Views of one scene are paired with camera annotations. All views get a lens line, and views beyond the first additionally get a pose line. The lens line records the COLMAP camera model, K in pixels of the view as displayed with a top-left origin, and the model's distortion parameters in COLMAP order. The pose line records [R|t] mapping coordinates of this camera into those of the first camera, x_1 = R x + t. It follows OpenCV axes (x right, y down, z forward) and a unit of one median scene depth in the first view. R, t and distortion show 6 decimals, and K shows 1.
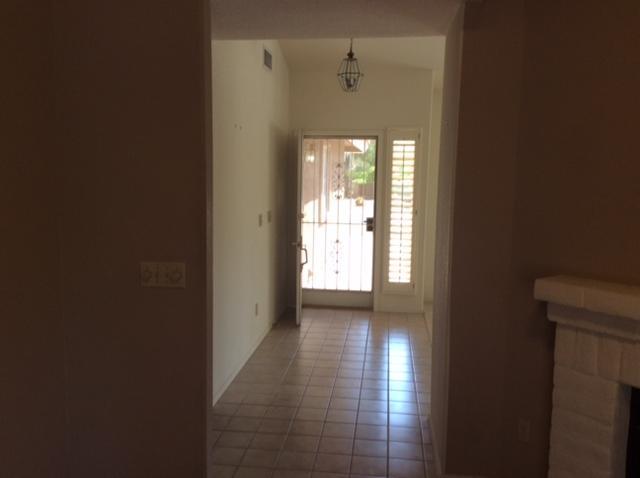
lens RADIAL K [[584.3, 0, 333.1], [0, 584.3, 236.6], [0, 0, 1]] dist [0.075049, 0.000000]
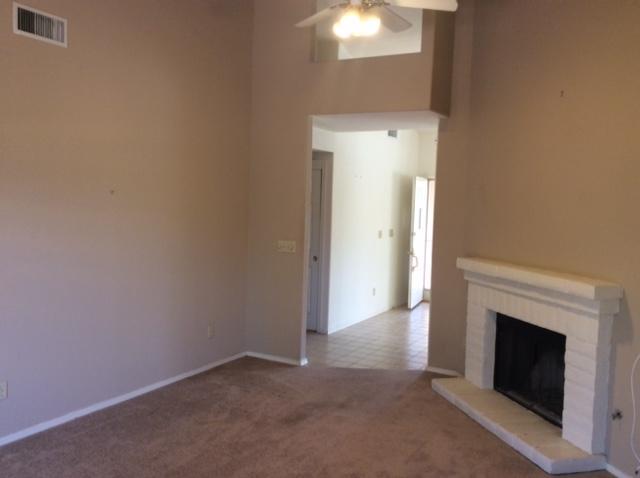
lens RADIAL K [[584.3, 0, 317.1], [0, 584.3, 238.4], [0, 0, 1]] dist [0.075049, 0.000000]
pose [[0.915753, 0.034731, -0.400237, 0.345678], [-0.056747, 0.997450, -0.043285, 0.059593], [0.397713, 0.062351, 0.915389, -0.489411]]
